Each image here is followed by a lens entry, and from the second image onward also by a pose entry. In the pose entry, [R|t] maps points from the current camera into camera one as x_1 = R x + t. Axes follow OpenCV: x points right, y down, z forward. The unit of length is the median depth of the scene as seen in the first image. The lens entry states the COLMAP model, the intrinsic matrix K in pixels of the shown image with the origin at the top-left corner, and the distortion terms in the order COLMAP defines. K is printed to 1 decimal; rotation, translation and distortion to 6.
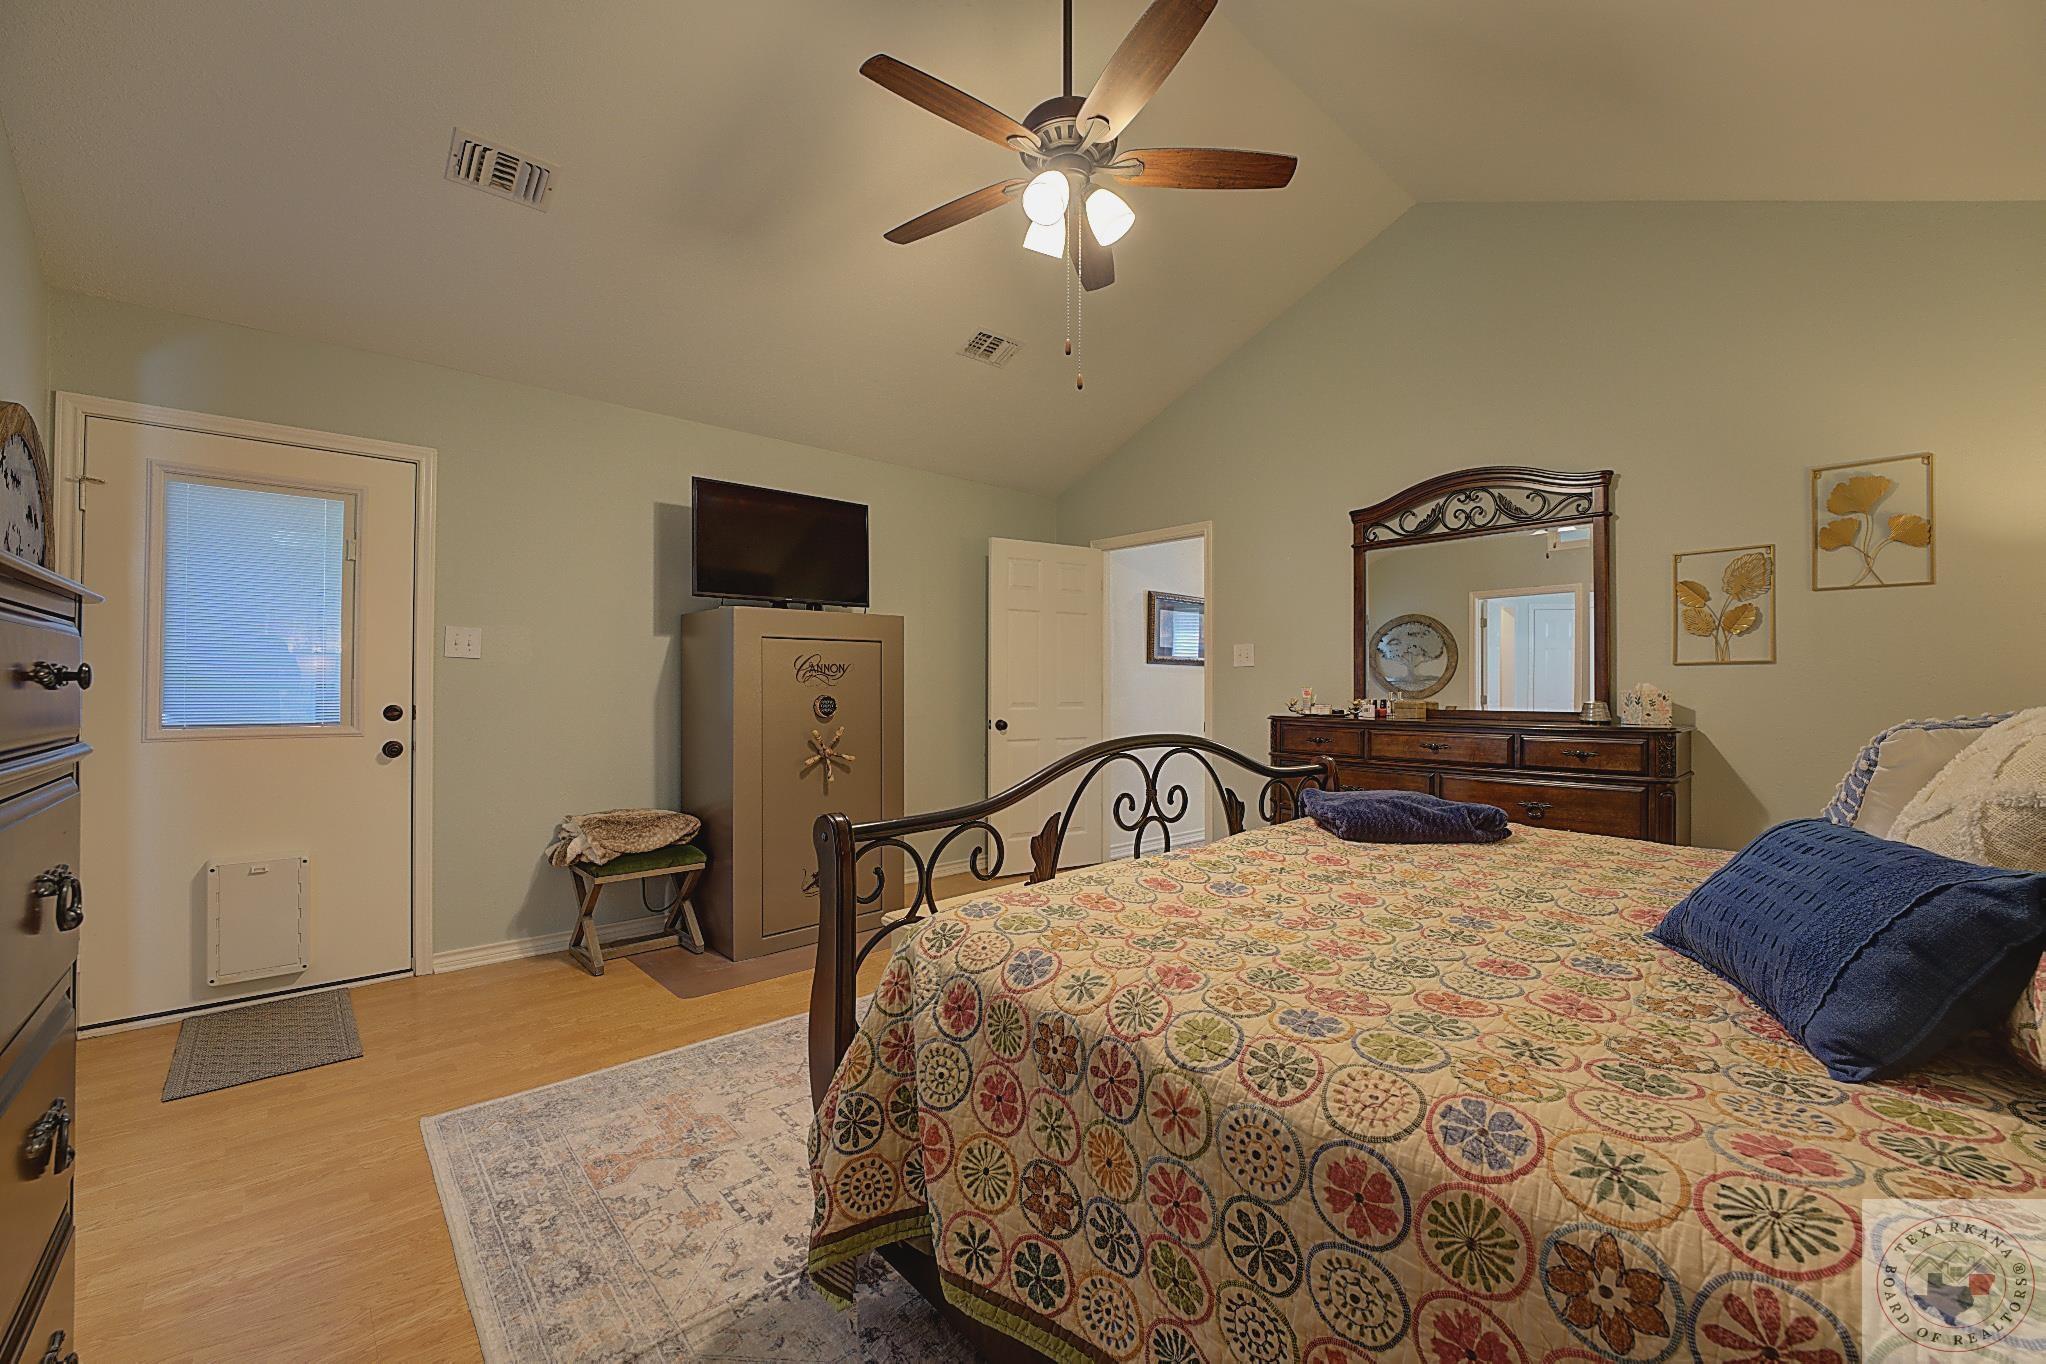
lens RADIAL K [[812.8, 0, 977.8], [0, 812.8, 675.1], [0, 0, 1]] dist [0.103534, -0.000016]
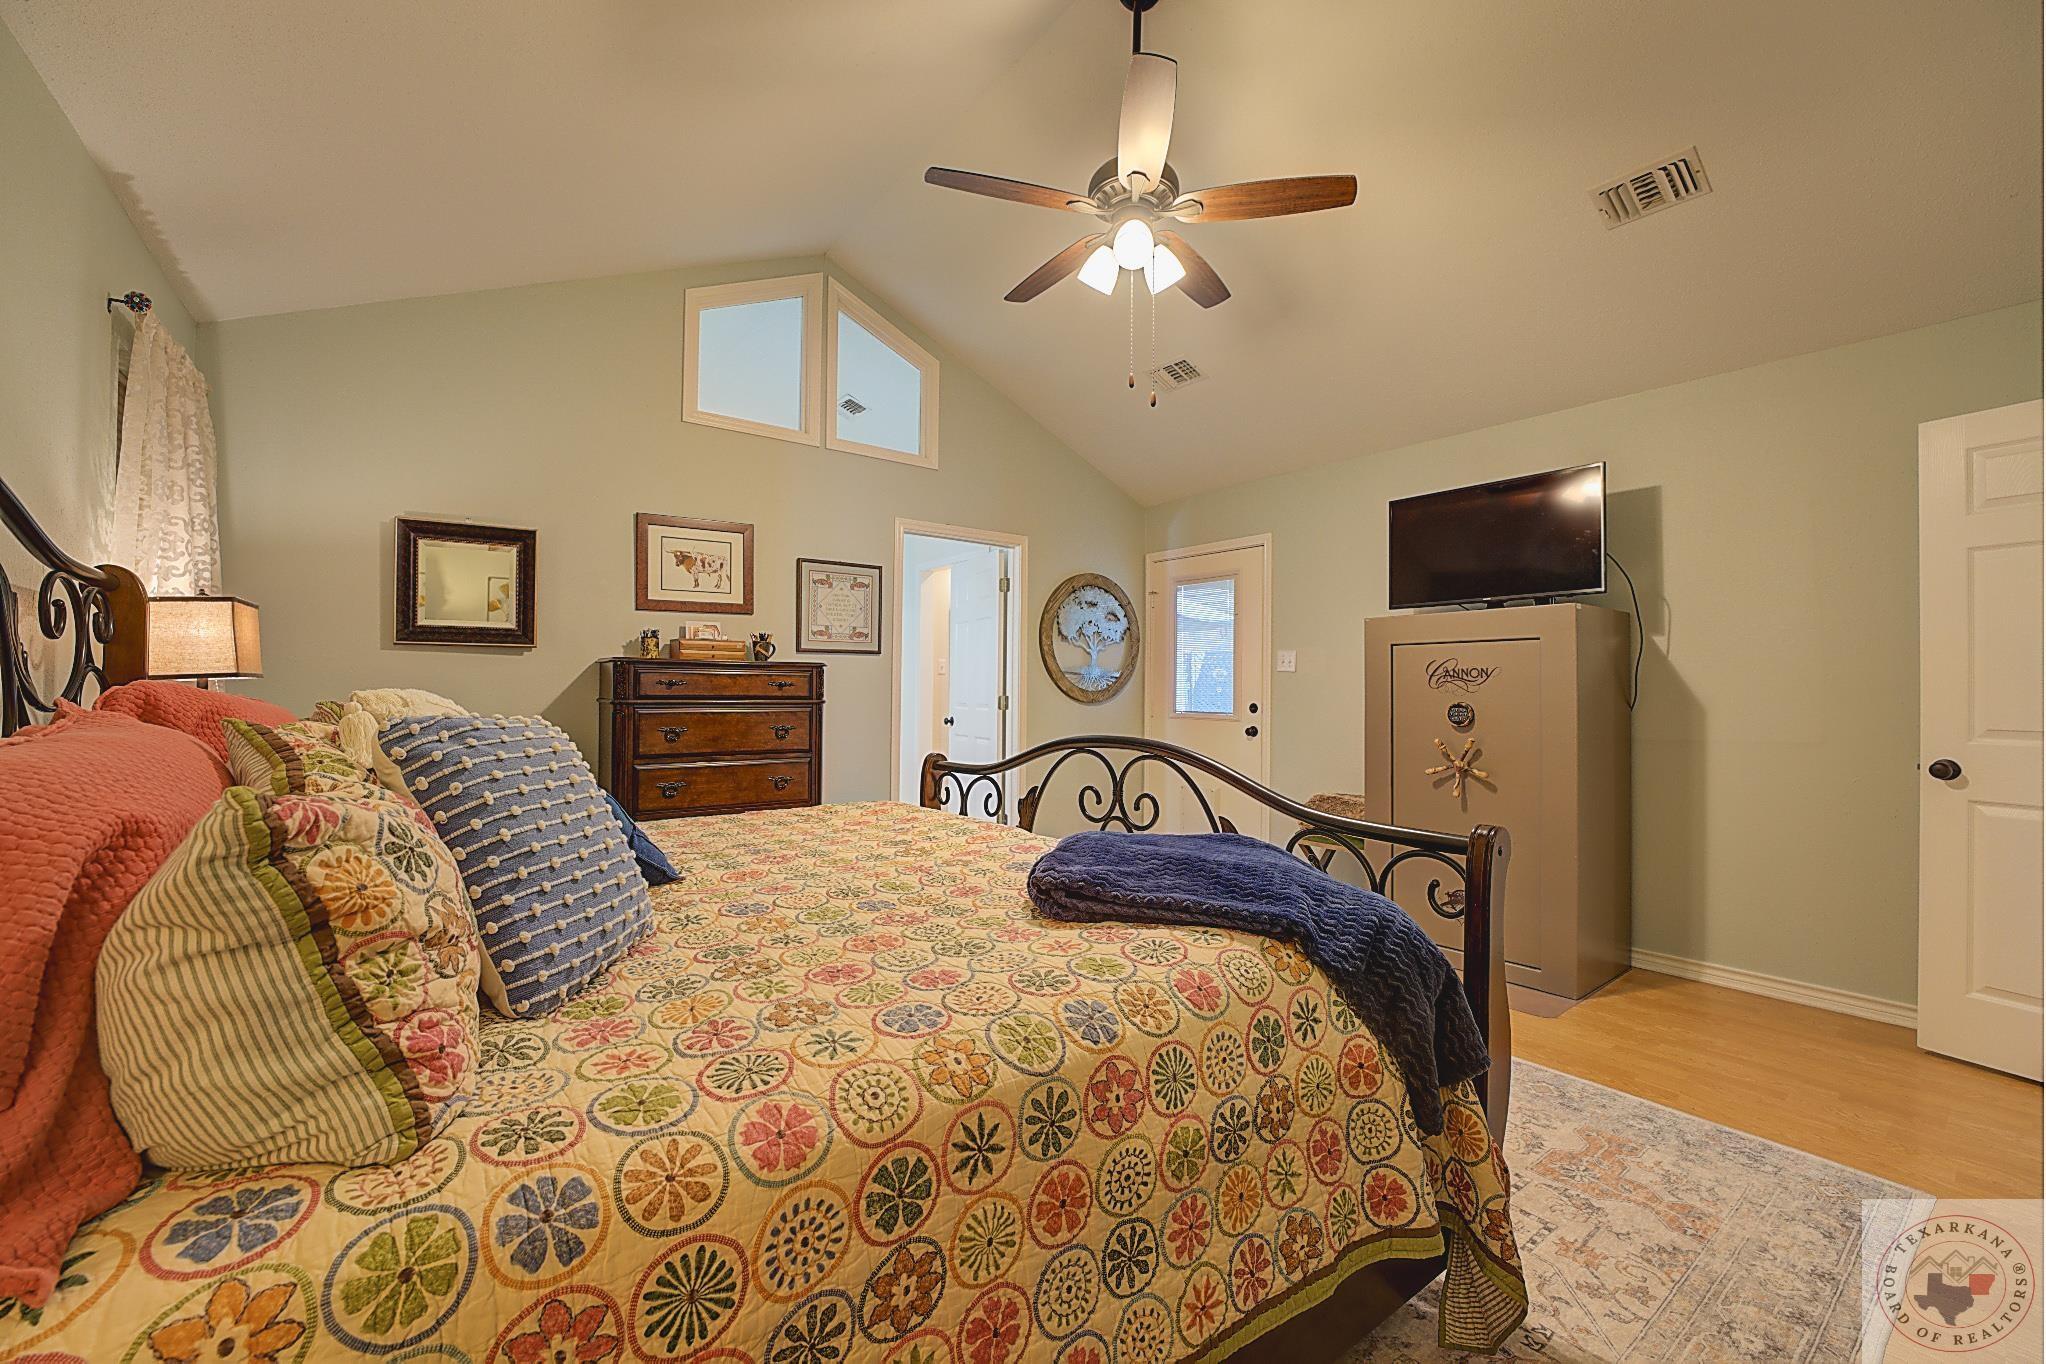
lens RADIAL K [[815.3, 0, 1023.0], [0, 815.3, 682.0], [0, 0, 1]] dist [-0.015096, -0.000052]
pose [[-0.056738, -0.008940, -0.998349, 1.218513], [0.007047, 0.999931, -0.009355, 0.010240], [0.998364, -0.007566, -0.056671, 0.909671]]
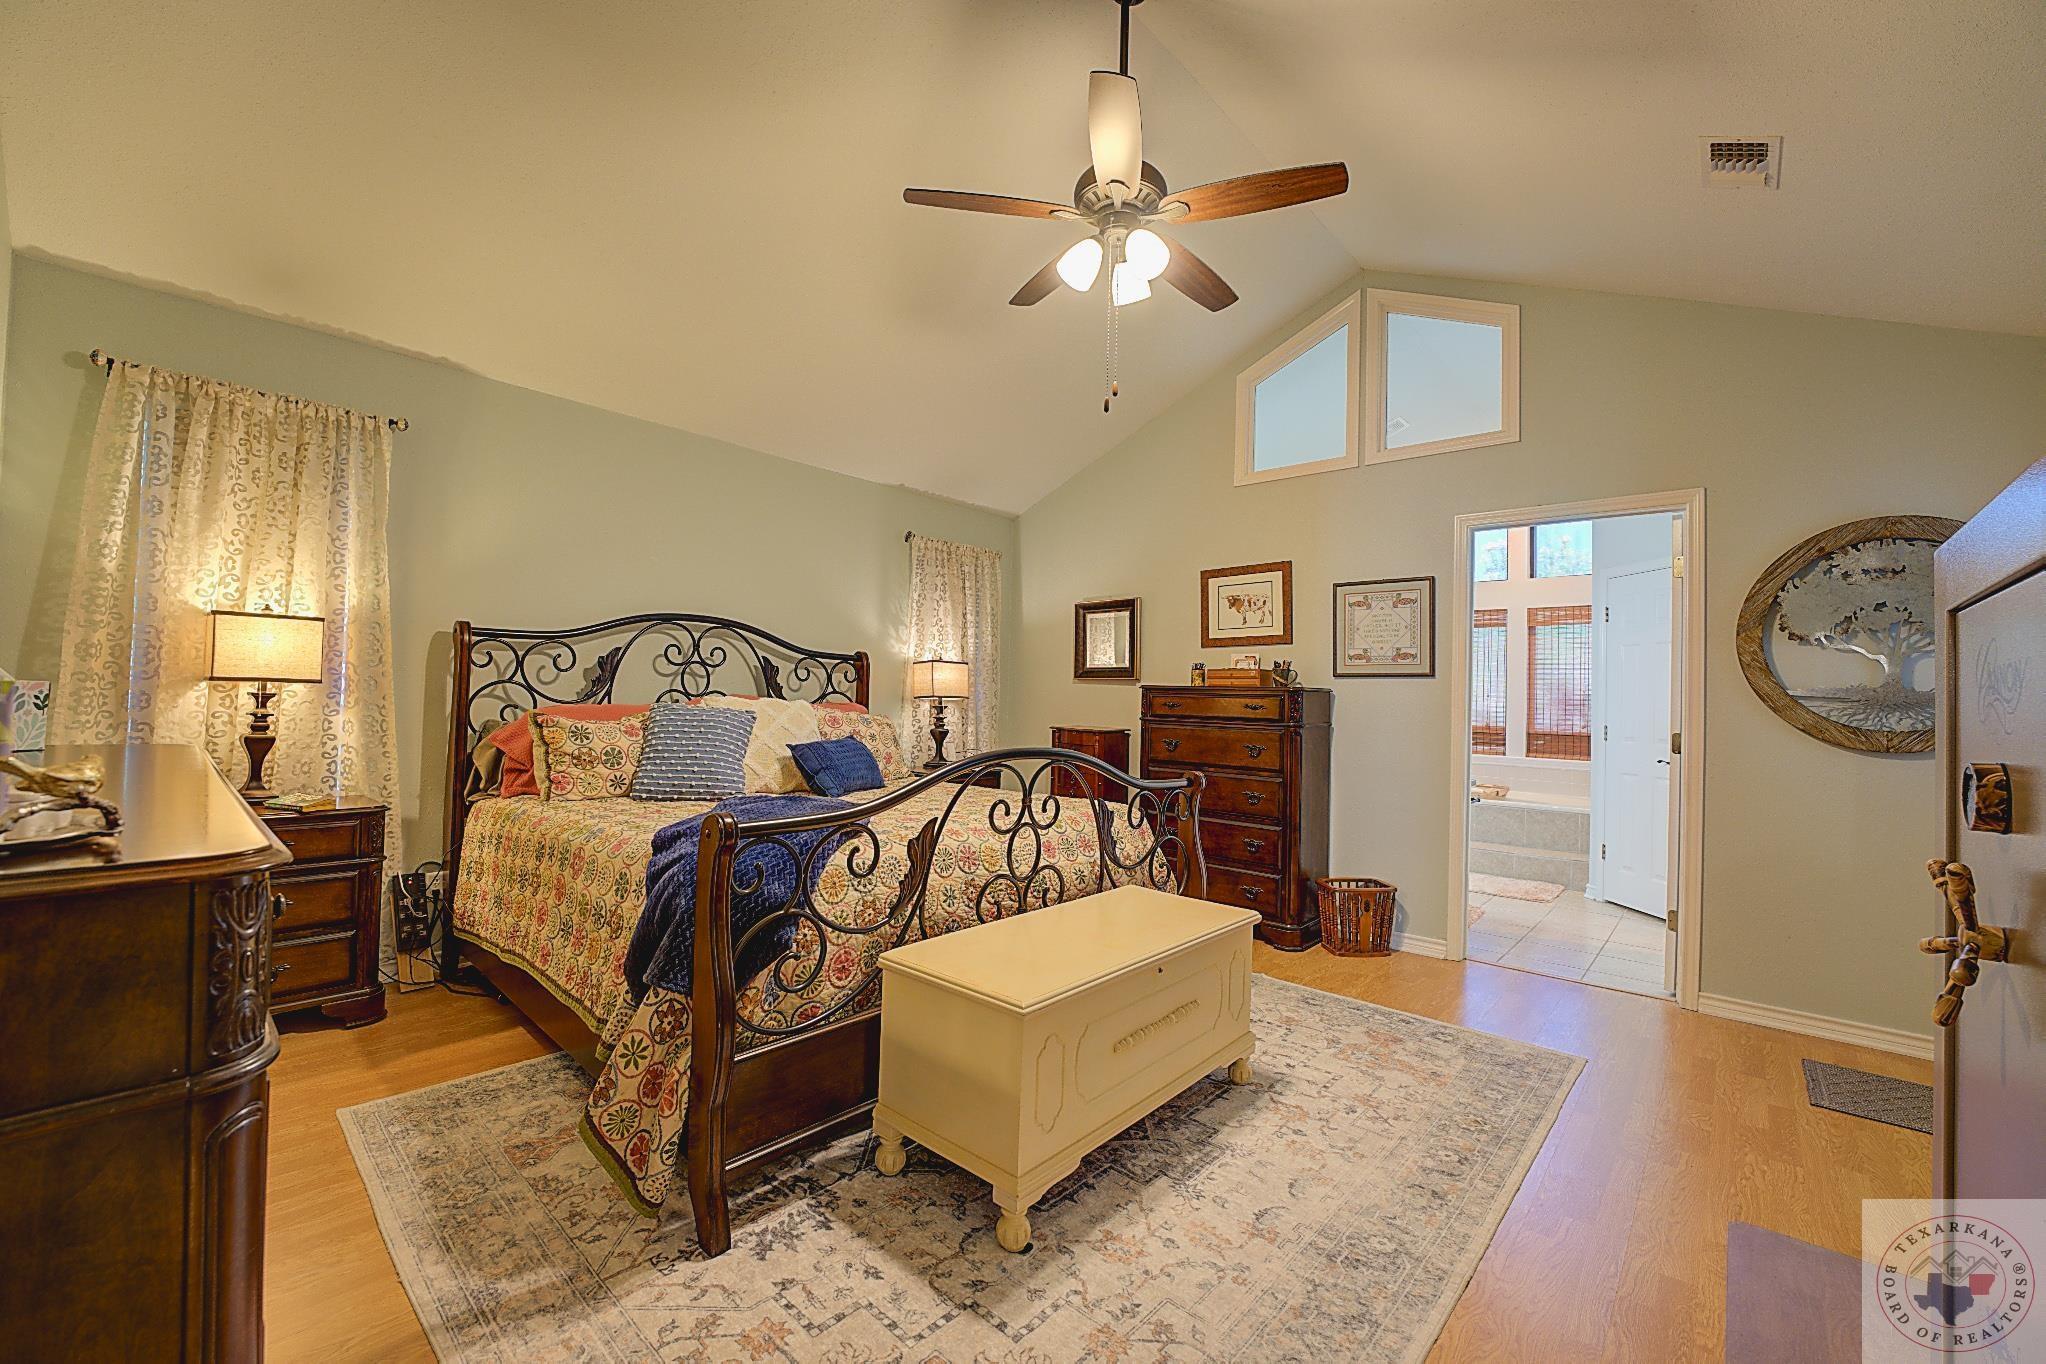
lens RADIAL K [[815.3, 0, 1023.0], [0, 815.3, 682.0], [0, 0, 1]] dist [-0.015096, -0.000052]
pose [[-0.986884, -0.033608, -0.157895, 0.385749], [-0.027760, 0.998850, -0.039099, 0.025341], [0.159027, -0.034203, -0.986682, 2.030208]]
